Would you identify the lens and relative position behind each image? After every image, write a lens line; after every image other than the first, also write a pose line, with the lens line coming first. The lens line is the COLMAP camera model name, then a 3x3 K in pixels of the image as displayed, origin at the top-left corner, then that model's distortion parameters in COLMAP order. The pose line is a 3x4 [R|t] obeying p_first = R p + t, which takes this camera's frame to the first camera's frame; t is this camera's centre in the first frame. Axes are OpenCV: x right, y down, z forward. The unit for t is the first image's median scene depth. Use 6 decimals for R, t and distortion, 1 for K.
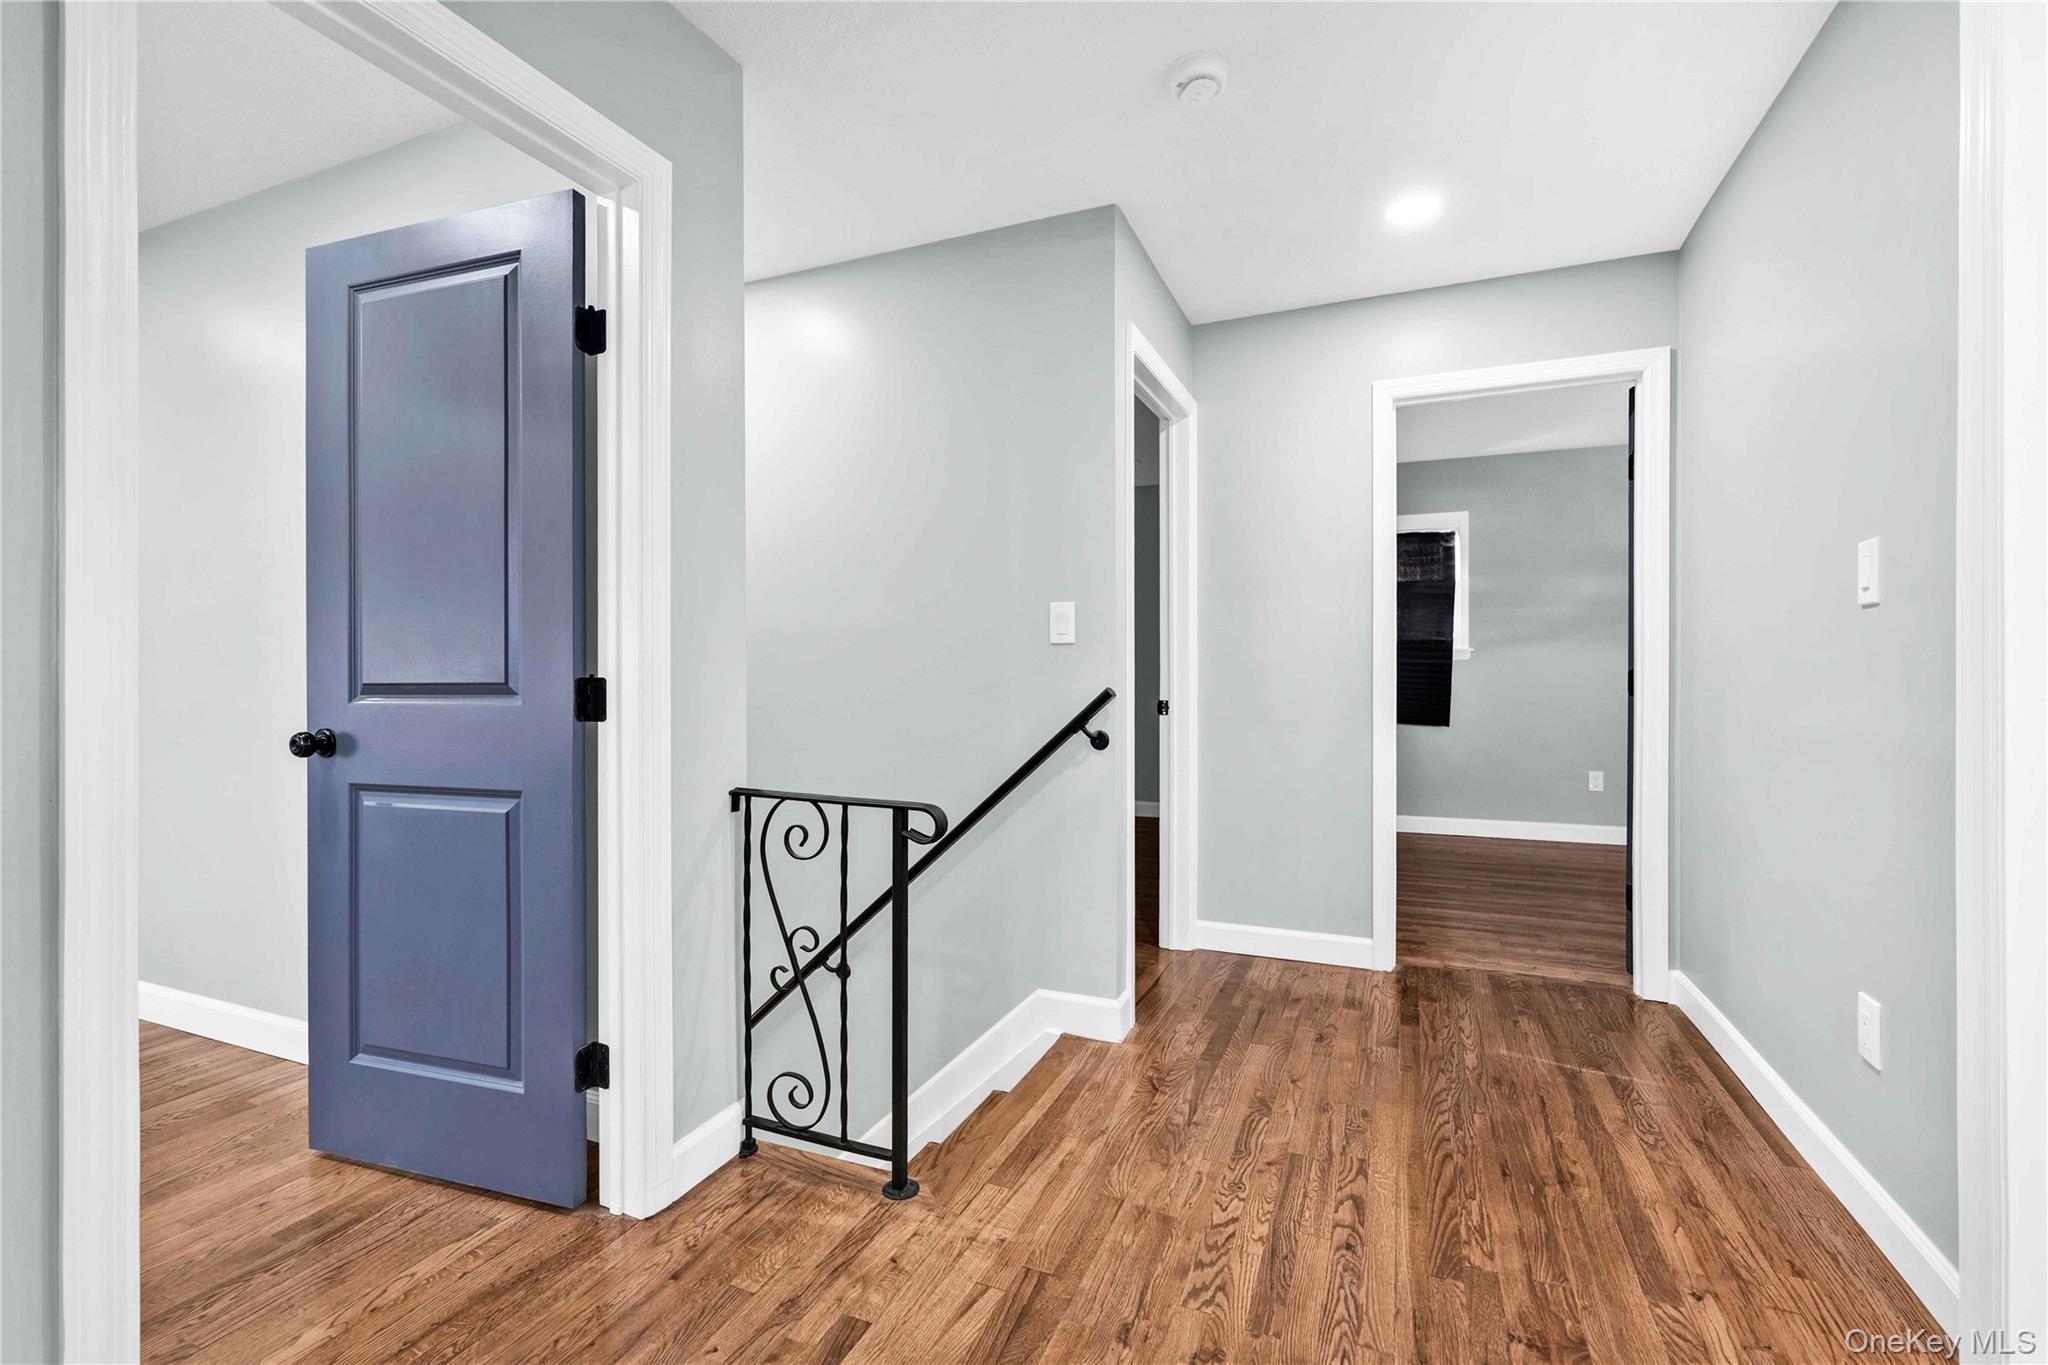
lens RADIAL K [[911.5, 0, 1024.0], [0, 911.5, 682.5], [0, 0, 1]] dist [0.000308, 0.000117]
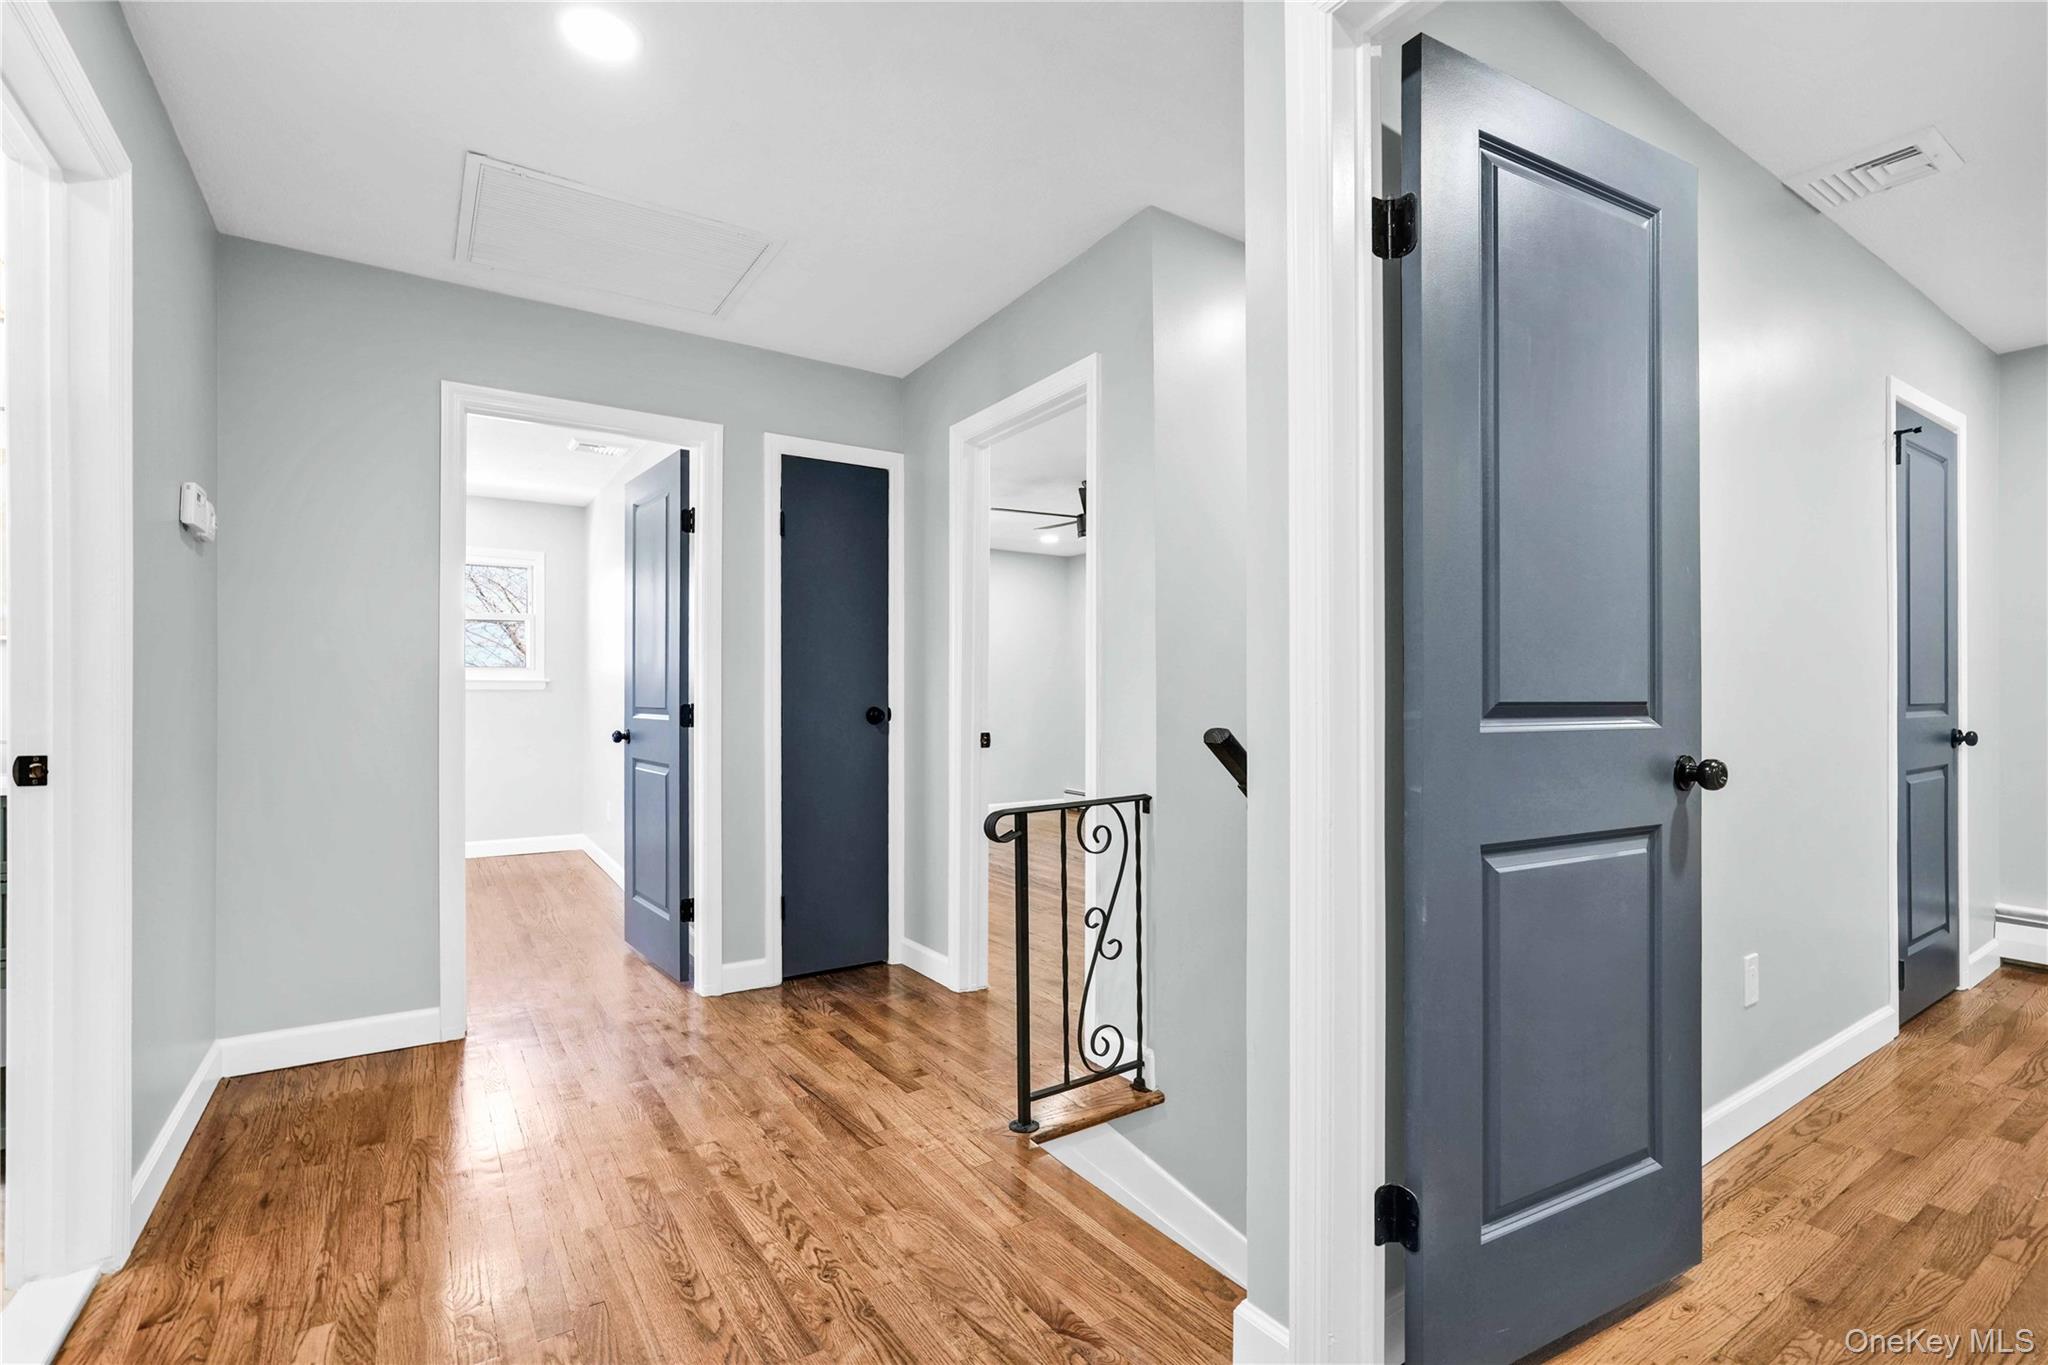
lens RADIAL K [[911.5, 0, 1024.0], [0, 911.5, 682.5], [0, 0, 1]] dist [0.000308, 0.000117]
pose [[-0.550934, -0.016636, -0.834383, 0.946616], [-0.000539, 0.999808, -0.019578, -0.018231], [0.834549, -0.010337, -0.550837, 1.769102]]
